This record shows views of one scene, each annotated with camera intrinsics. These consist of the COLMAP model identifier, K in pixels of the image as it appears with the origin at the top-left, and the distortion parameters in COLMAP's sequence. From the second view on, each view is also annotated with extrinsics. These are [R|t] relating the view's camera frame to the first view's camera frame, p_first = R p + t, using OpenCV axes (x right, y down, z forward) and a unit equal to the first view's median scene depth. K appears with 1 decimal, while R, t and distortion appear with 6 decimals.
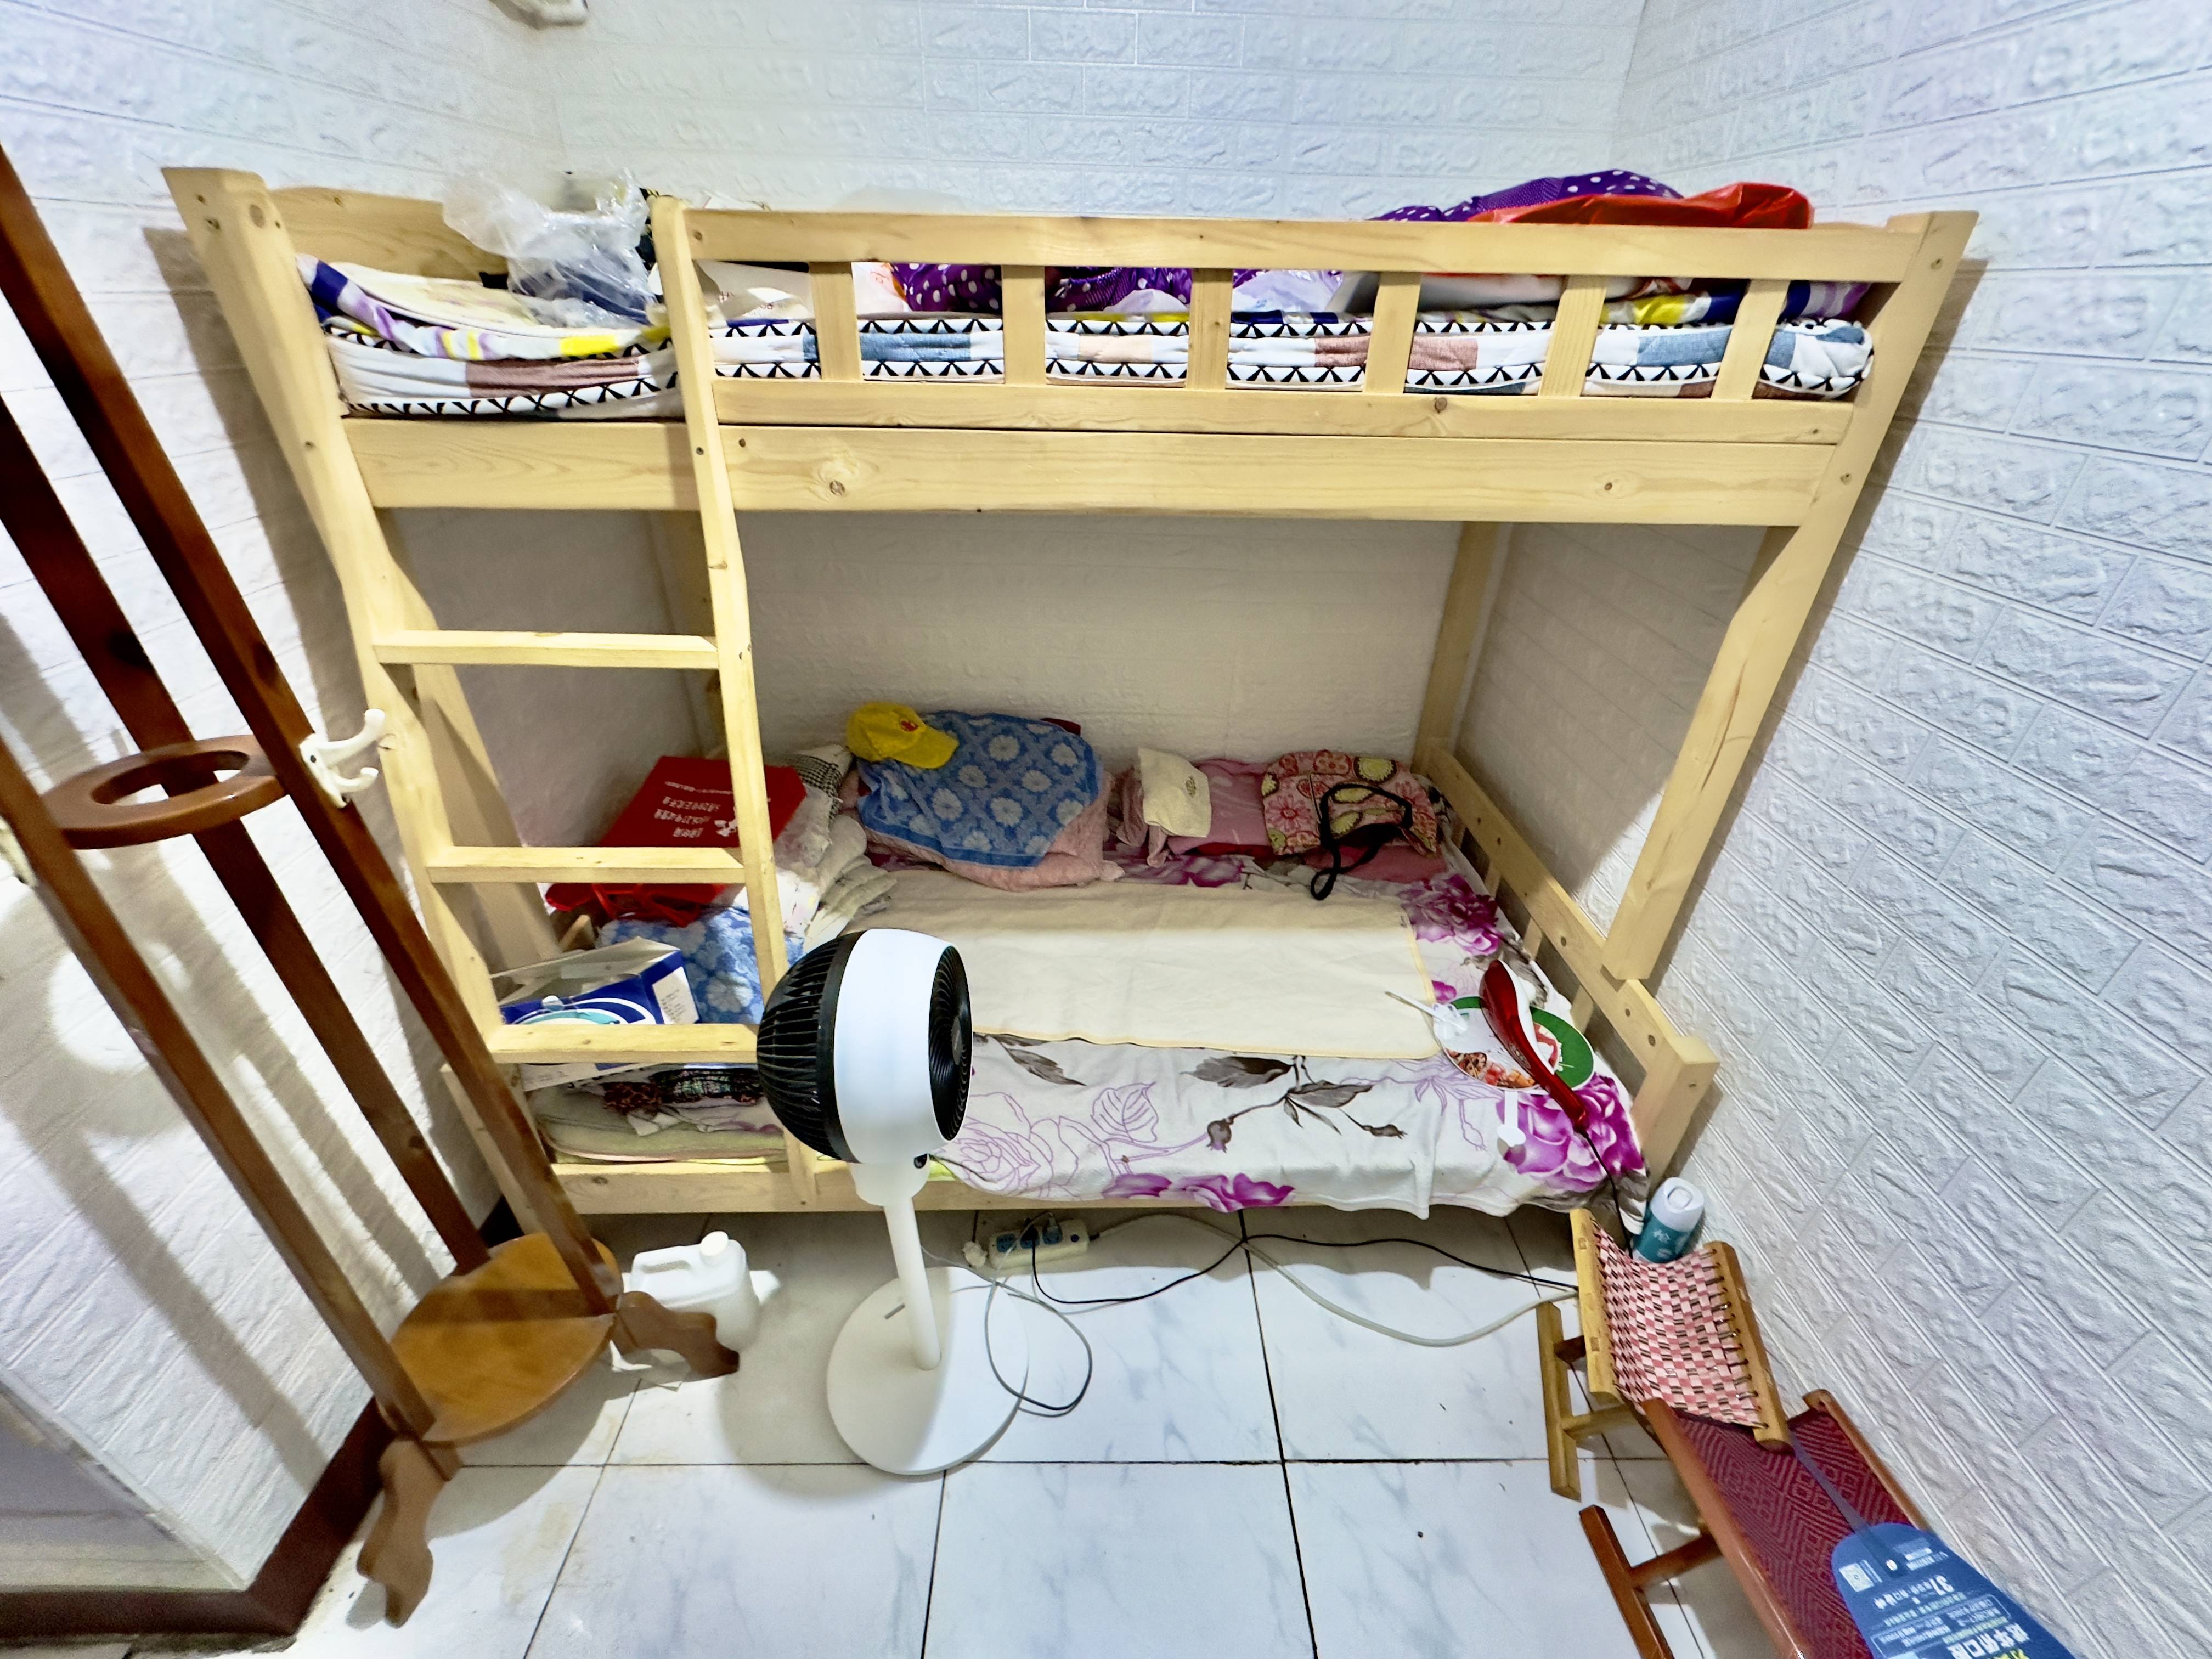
lens RADIAL K [[885.6, 0, 1101.8], [0, 885.6, 828.1], [0, 0, 1]] dist [-0.001860, 0.000486]
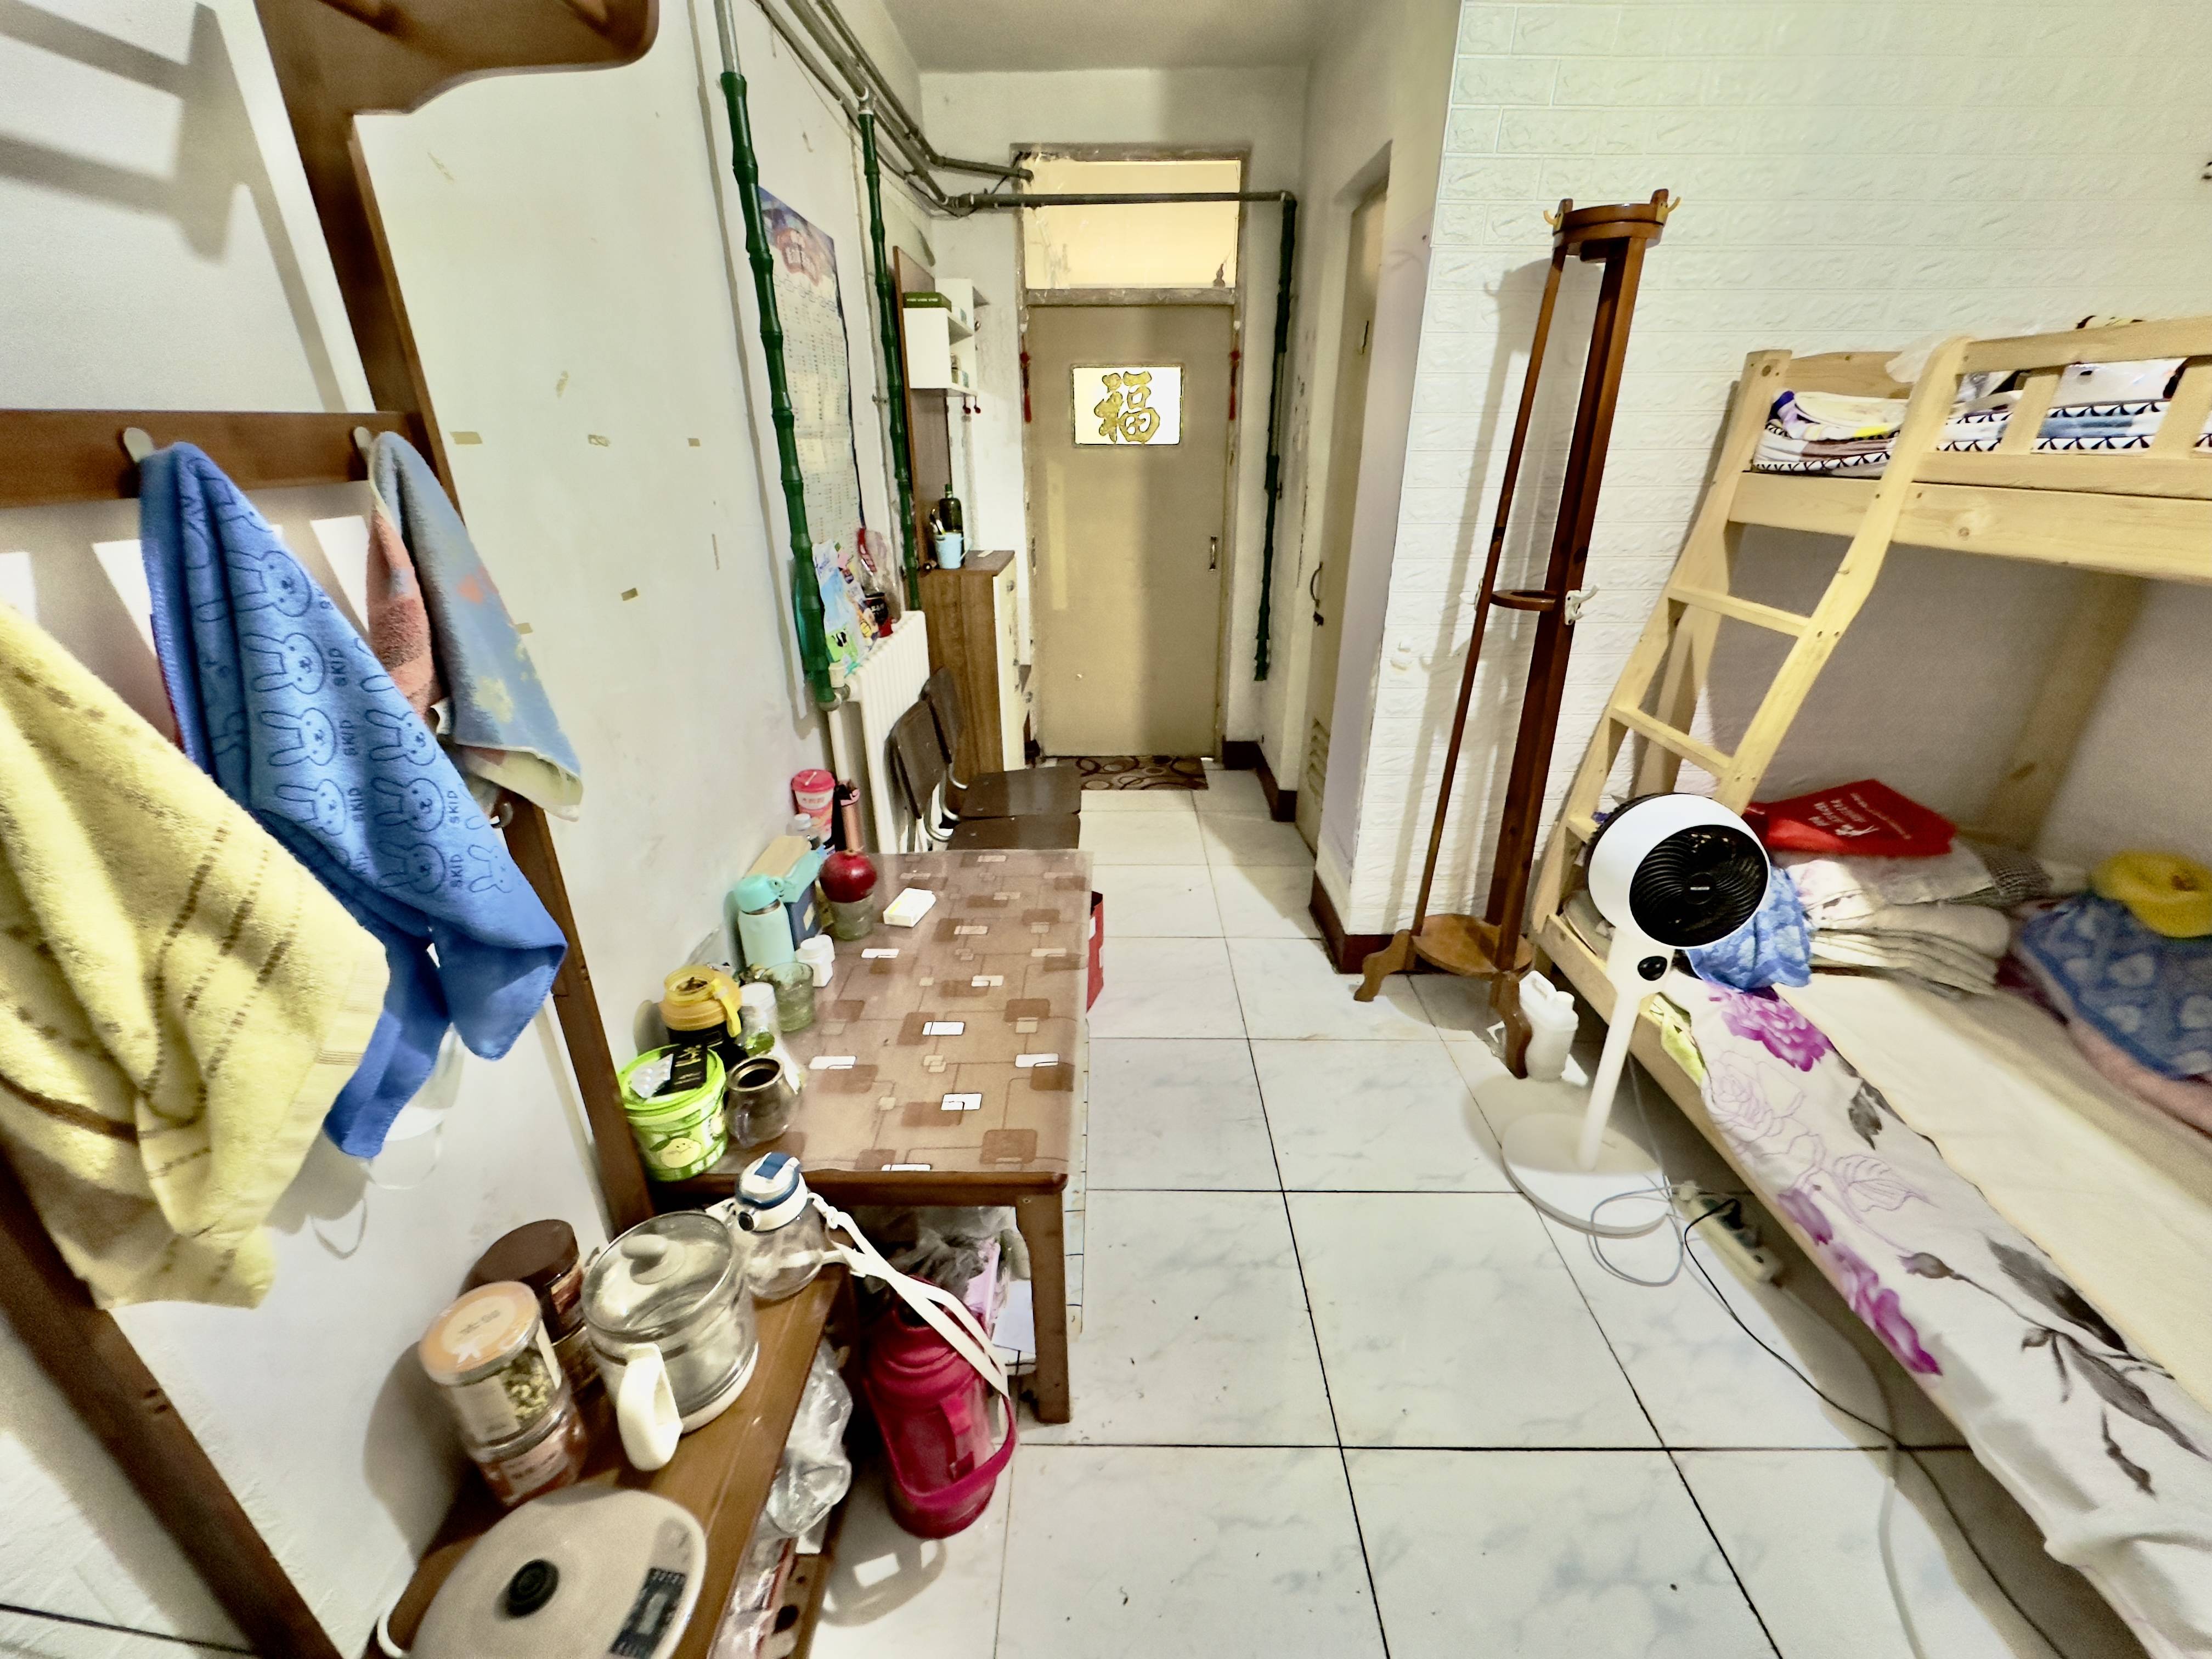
lens RADIAL K [[885.6, 0, 1108.5], [0, 885.6, 828.1], [0, 0, 1]] dist [-0.001860, 0.000486]
pose [[-0.014093, 0.389728, -0.920822, 1.079806], [-0.517828, 0.784954, 0.340149, 0.167240], [0.855369, 0.481621, 0.190749, -0.119354]]
